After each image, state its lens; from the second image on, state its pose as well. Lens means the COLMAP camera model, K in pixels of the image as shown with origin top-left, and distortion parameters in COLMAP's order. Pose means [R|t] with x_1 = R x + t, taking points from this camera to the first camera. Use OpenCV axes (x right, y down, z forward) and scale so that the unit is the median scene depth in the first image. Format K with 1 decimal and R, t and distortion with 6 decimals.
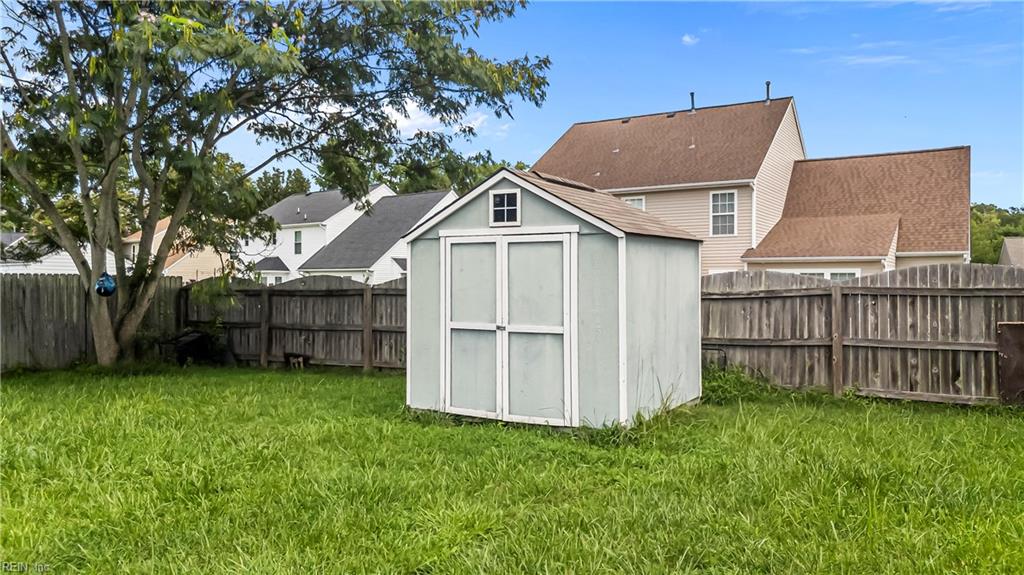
lens RADIAL K [[735.0, 0, 510.5], [0, 735.0, 286.3], [0, 0, 1]] dist [0.009222, -0.007189]
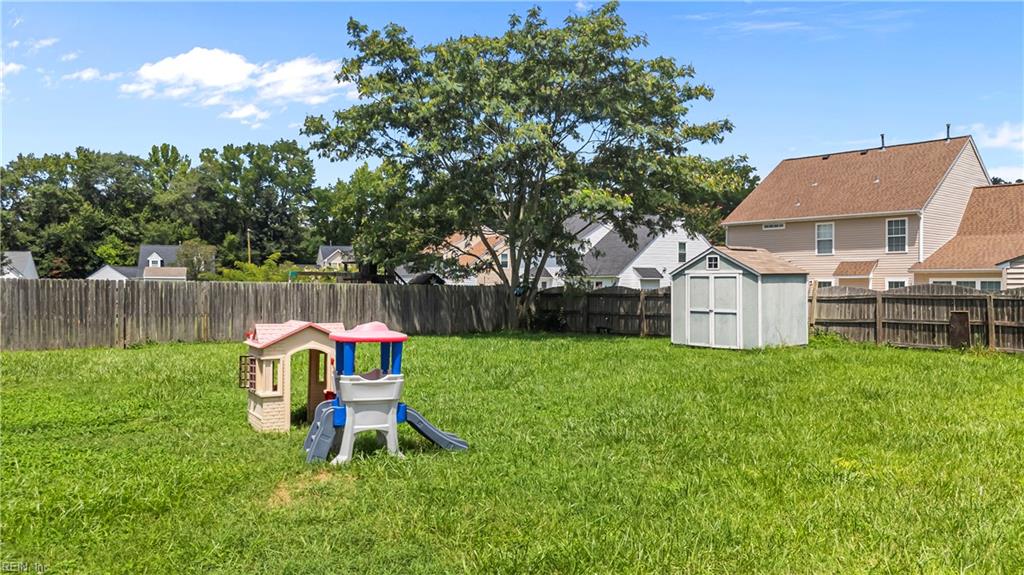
lens RADIAL K [[735.0, 0, 504.6], [0, 735.0, 290.8], [0, 0, 1]] dist [0.009222, -0.007189]
pose [[0.952889, 0.002456, -0.303309, 0.059660], [-0.000968, 0.999987, 0.005056, -0.017477], [0.303318, -0.004525, 0.952879, -1.258117]]
